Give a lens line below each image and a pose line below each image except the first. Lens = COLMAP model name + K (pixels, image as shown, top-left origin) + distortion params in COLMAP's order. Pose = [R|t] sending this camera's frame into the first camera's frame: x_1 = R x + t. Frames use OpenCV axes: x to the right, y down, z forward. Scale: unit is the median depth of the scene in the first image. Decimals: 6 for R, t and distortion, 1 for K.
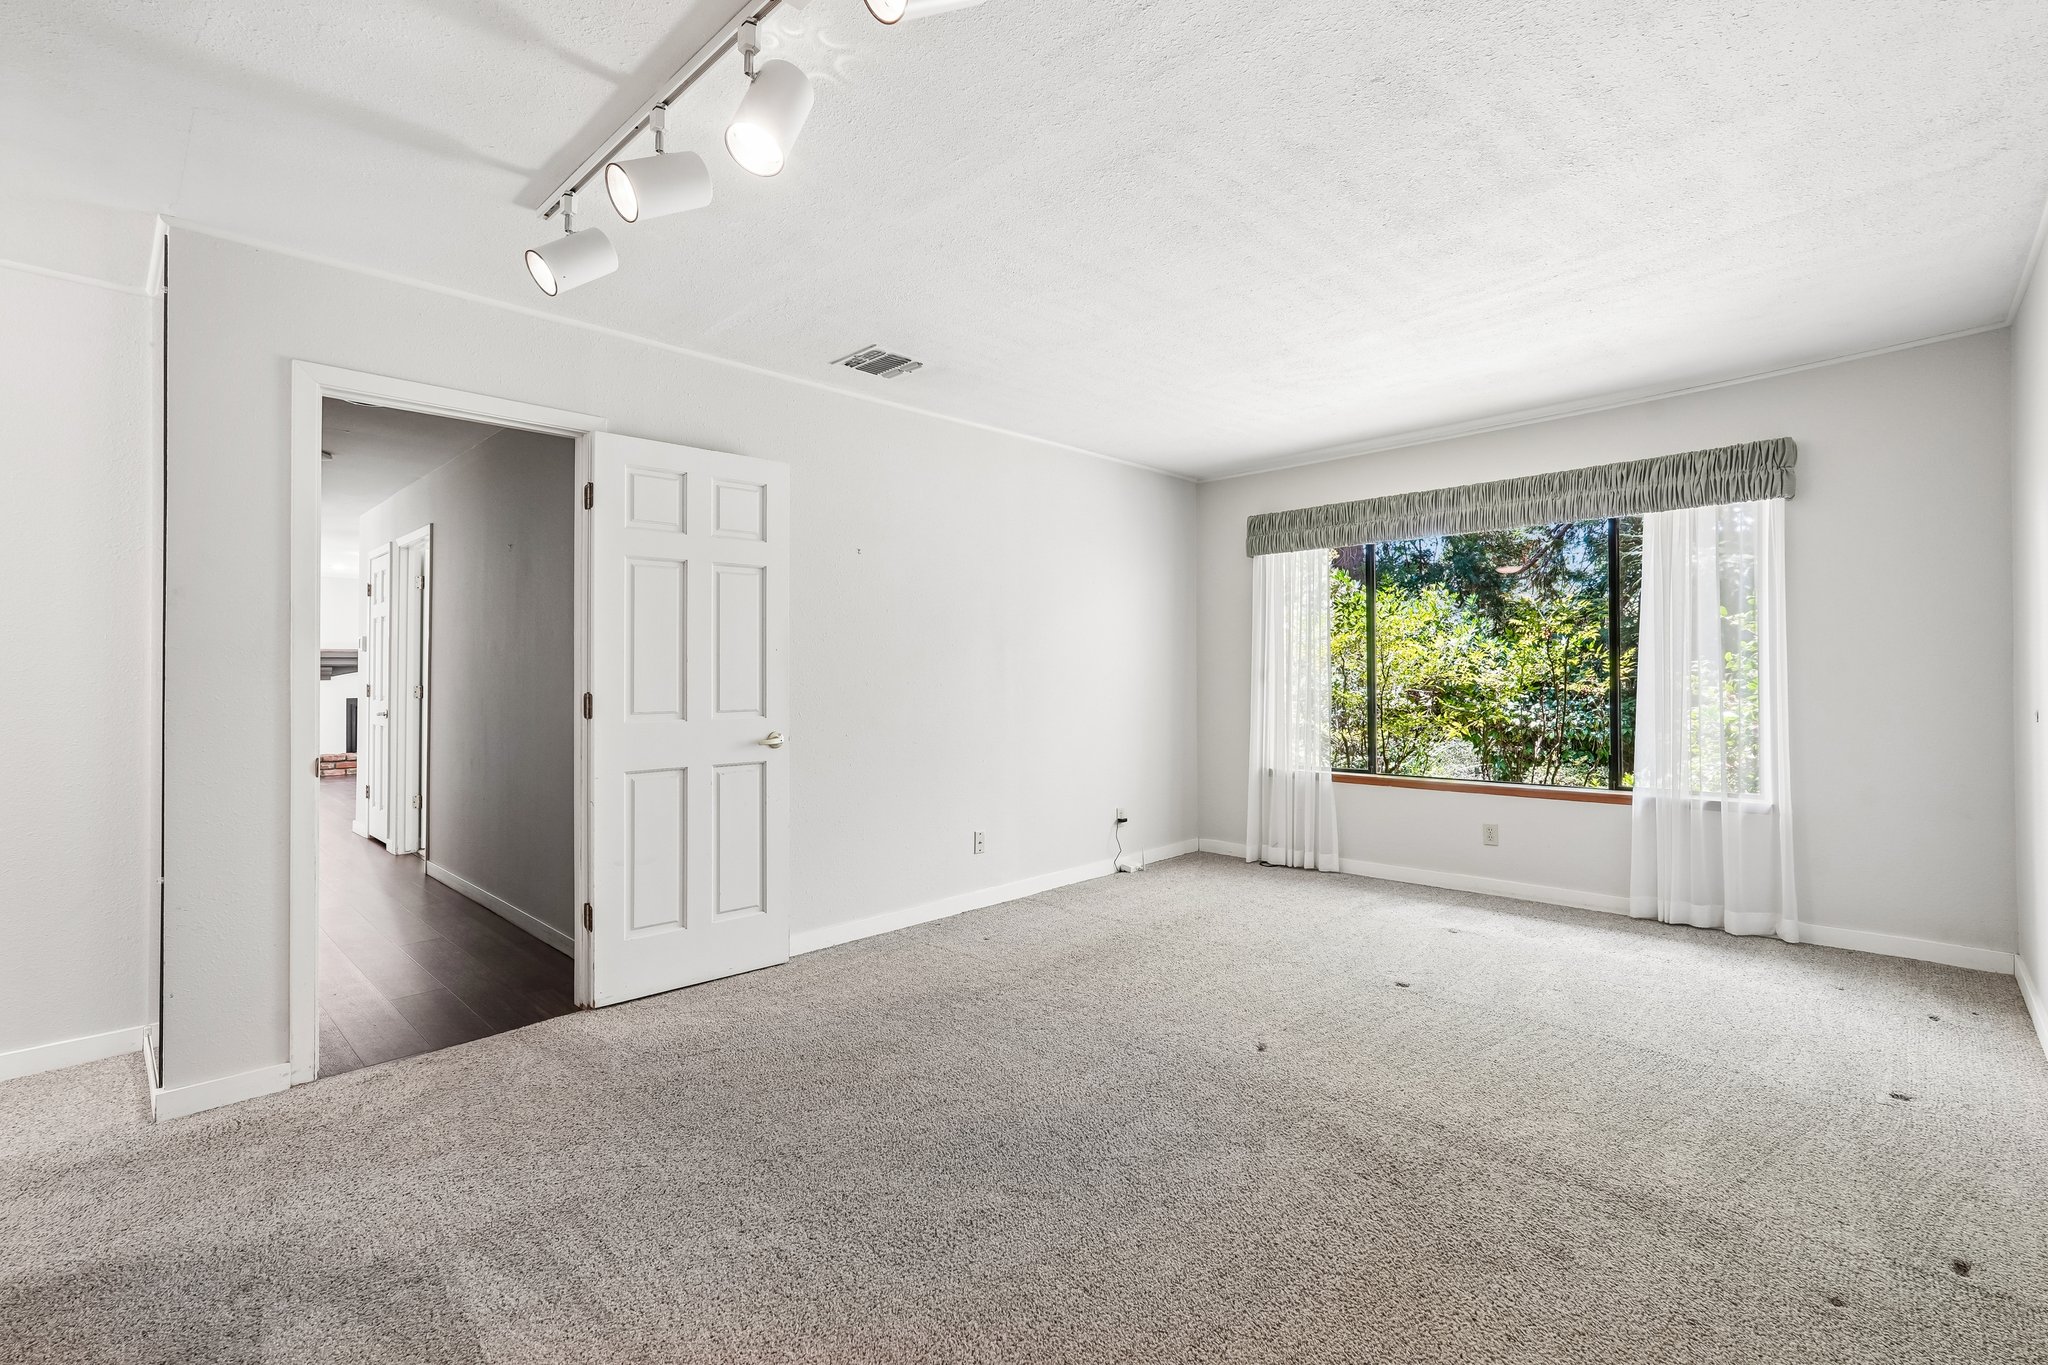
lens RADIAL K [[915.2, 0, 1021.2], [0, 915.2, 667.6], [0, 0, 1]] dist [0.001546, 0.000231]
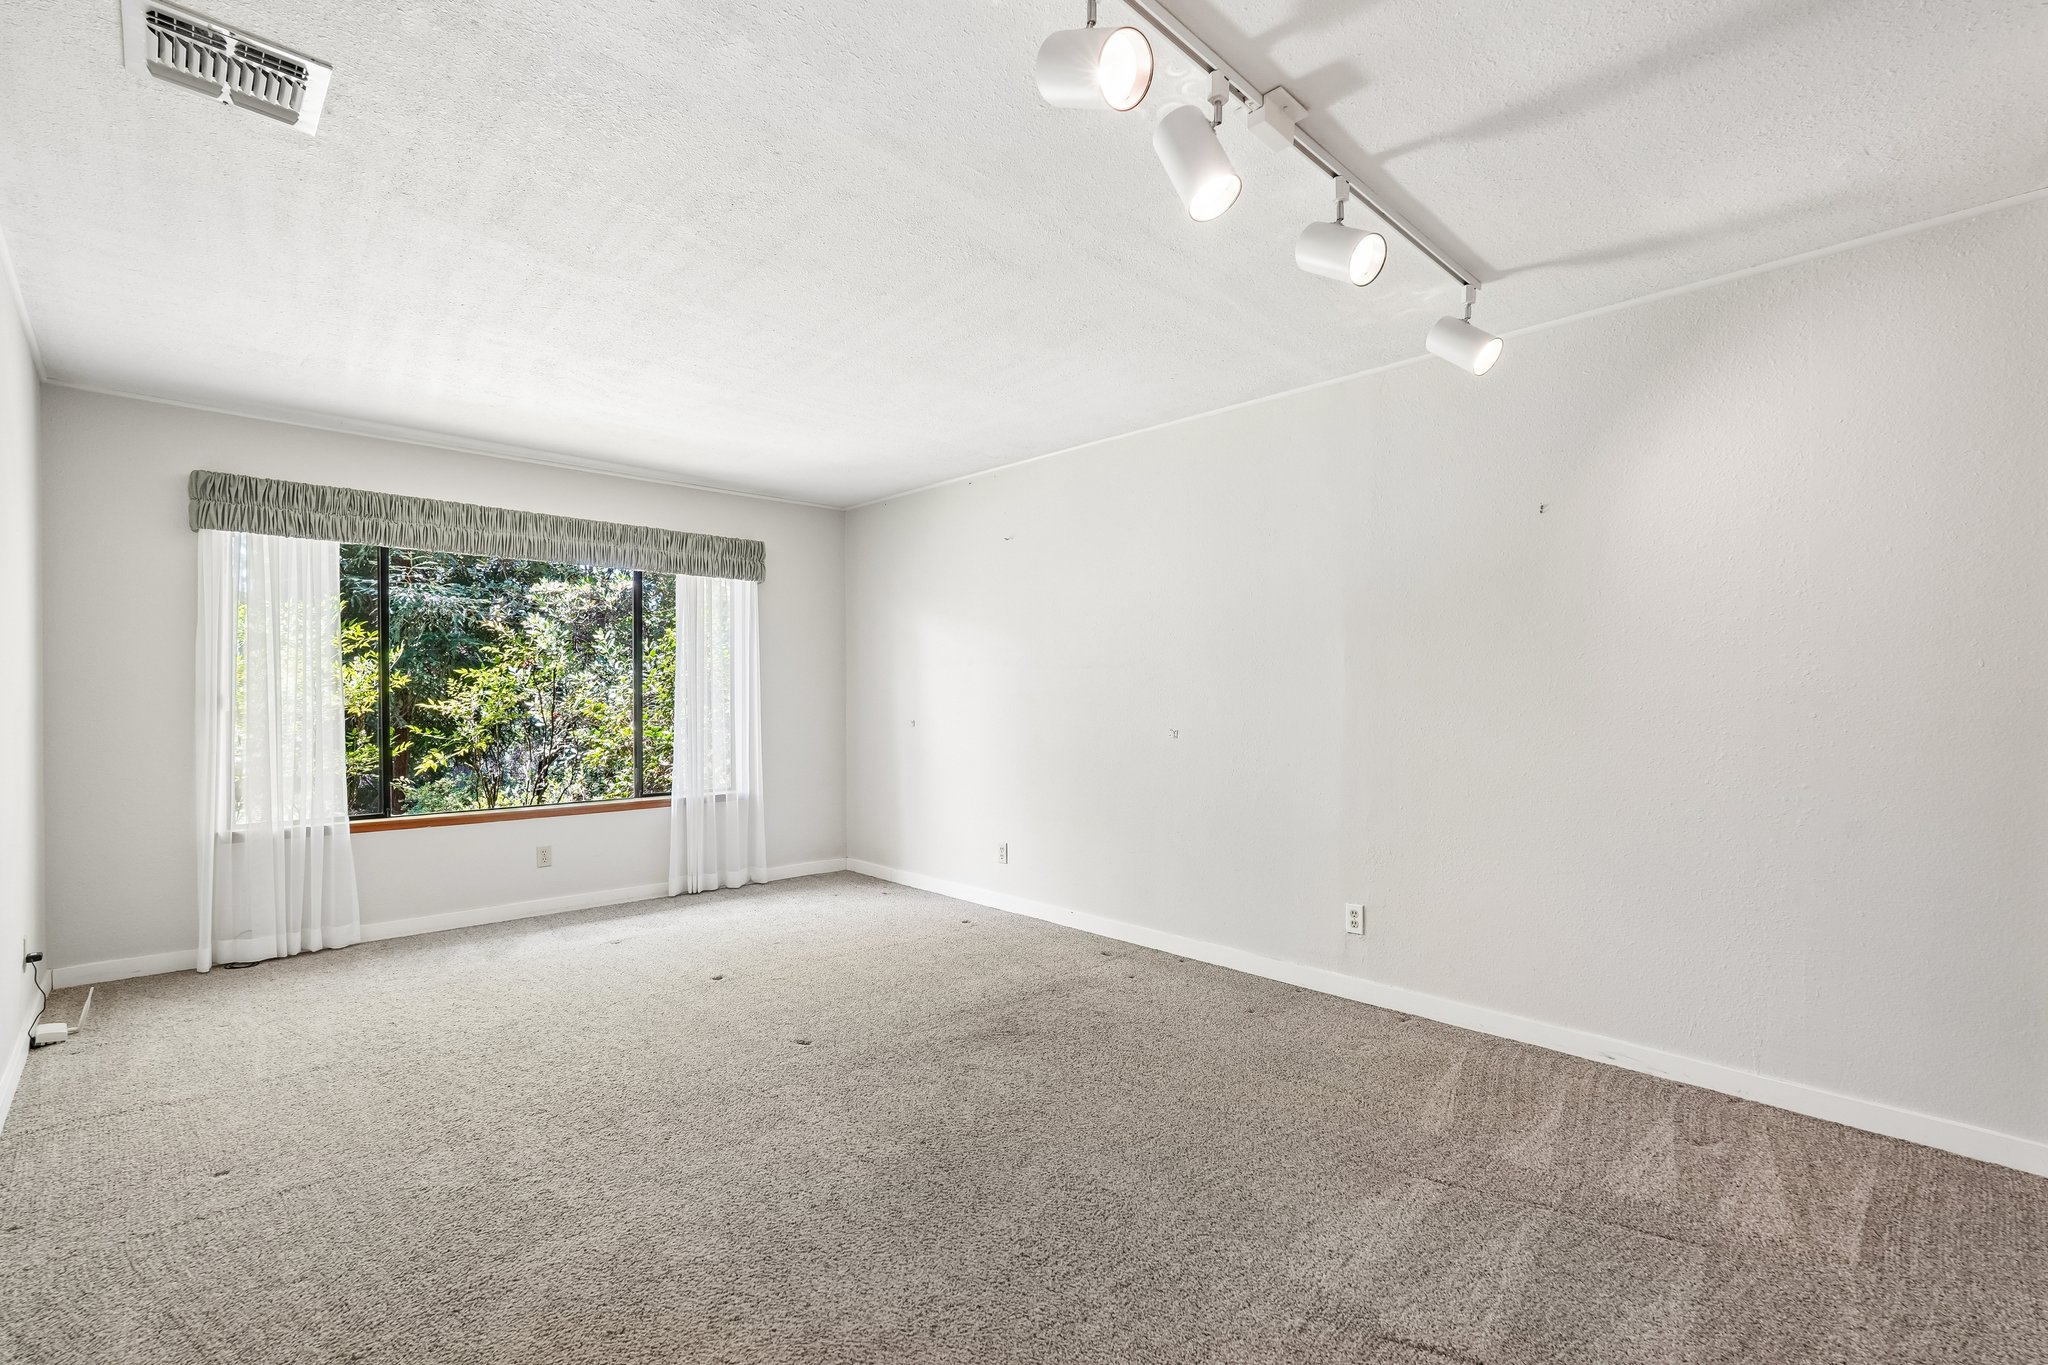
lens RADIAL K [[913.4, 0, 1023.0], [0, 913.4, 711.9], [0, 0, 1]] dist [-0.000347, -0.000059]
pose [[0.032682, -0.009912, 0.999417, -0.541842], [-0.012553, 0.999868, 0.010327, 0.002077], [-0.999387, -0.012883, 0.032553, 0.465435]]
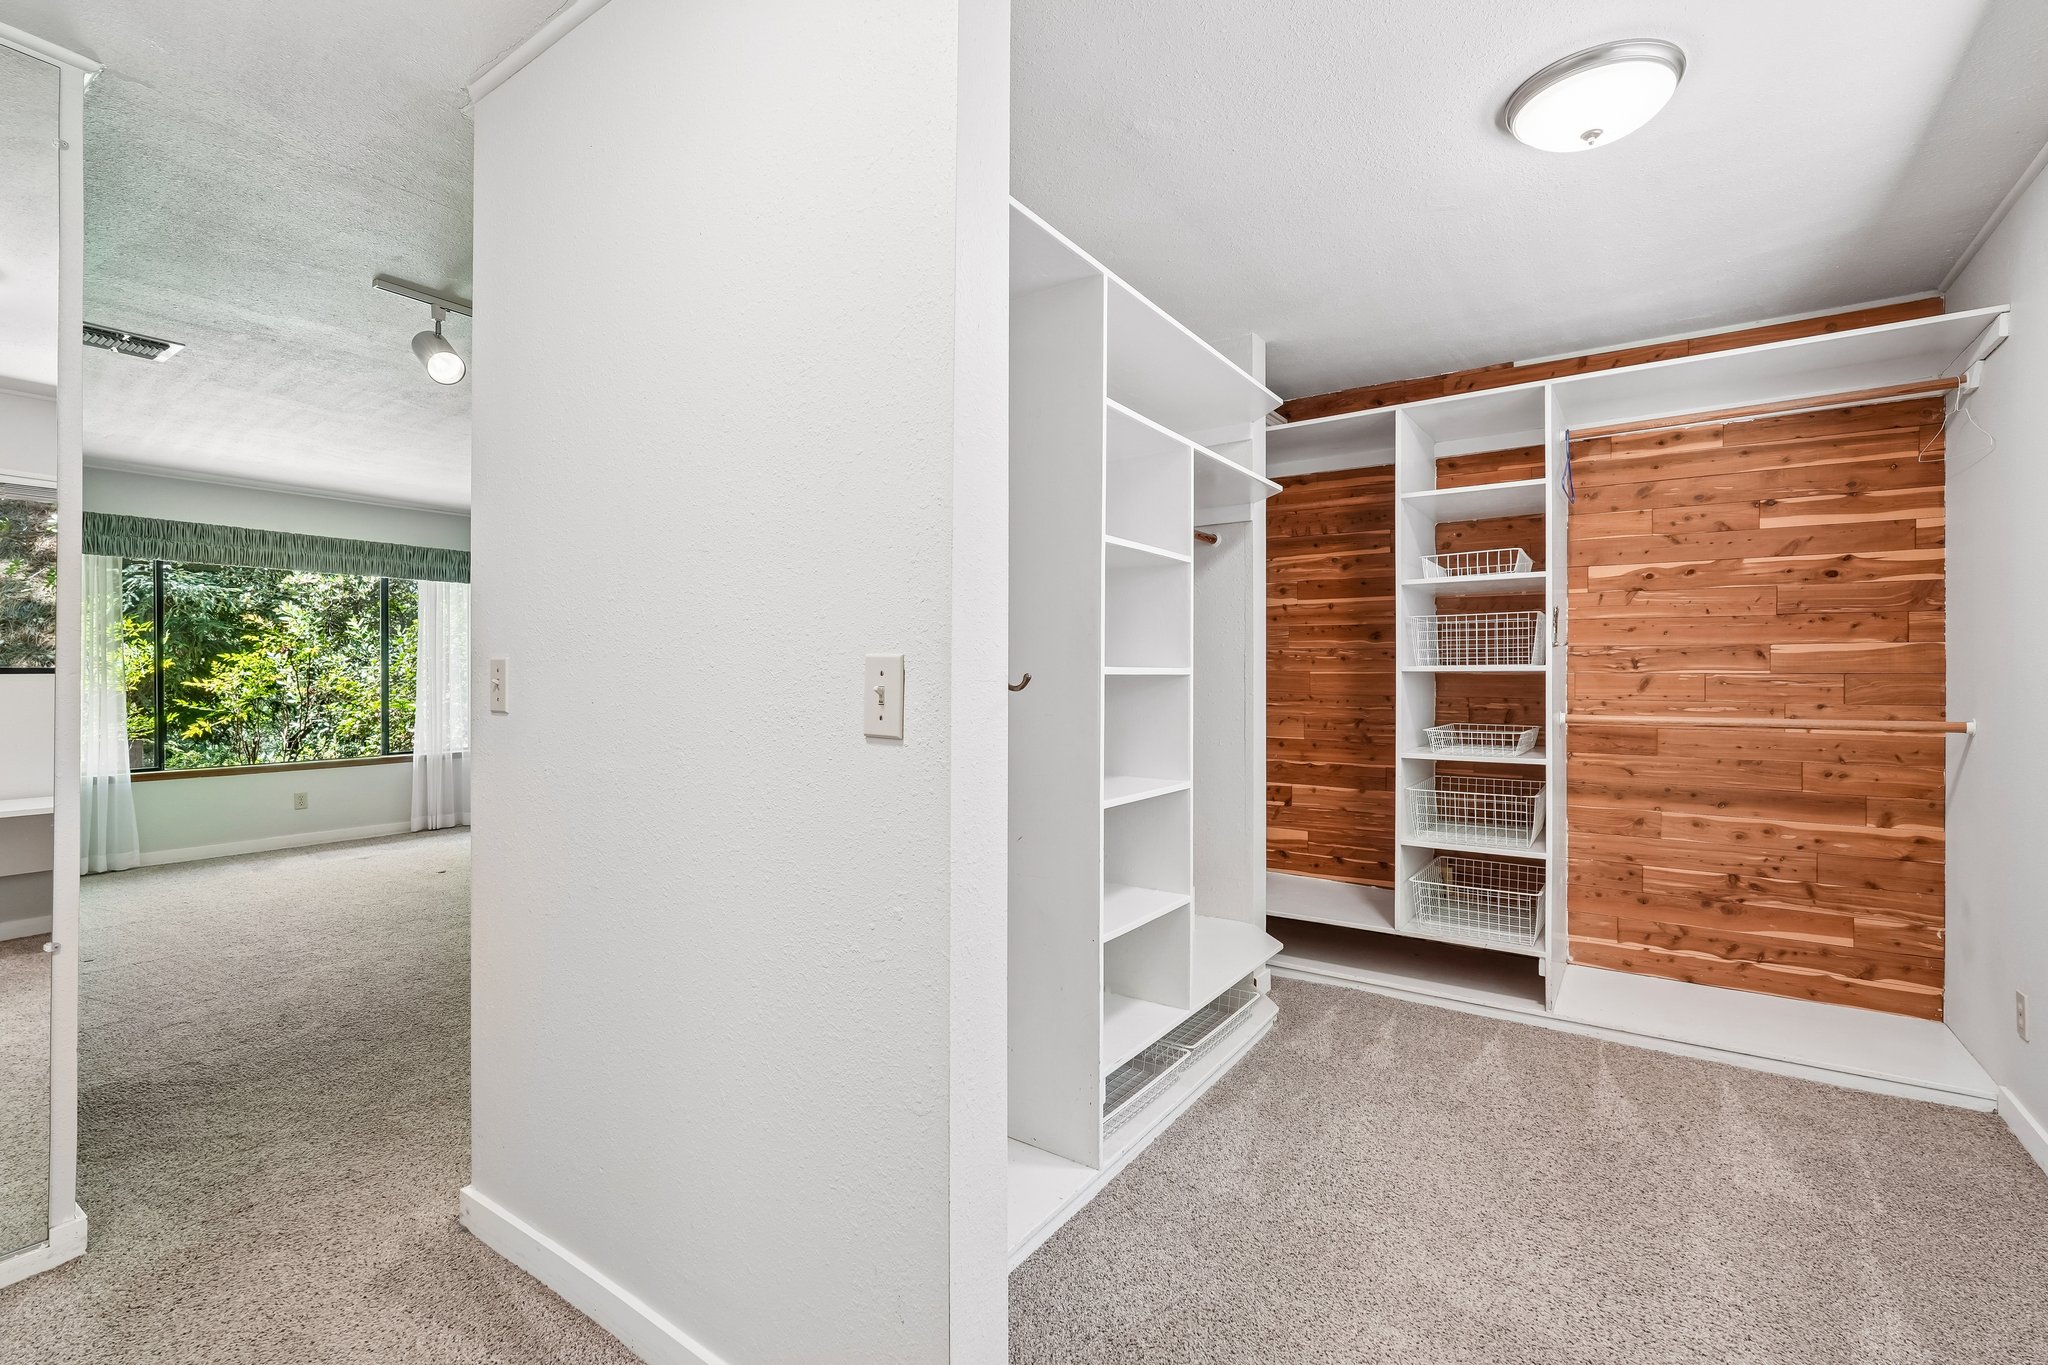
lens RADIAL K [[904.9, 0, 1024.0], [0, 904.9, 682.5], [0, 0, 1]] dist [-0.000529, 0.000285]
pose [[-0.166550, -0.001121, 0.986032, -1.028891], [-0.008707, 0.999962, -0.000334, 0.003053], [-0.985995, -0.008641, -0.166553, 0.207549]]
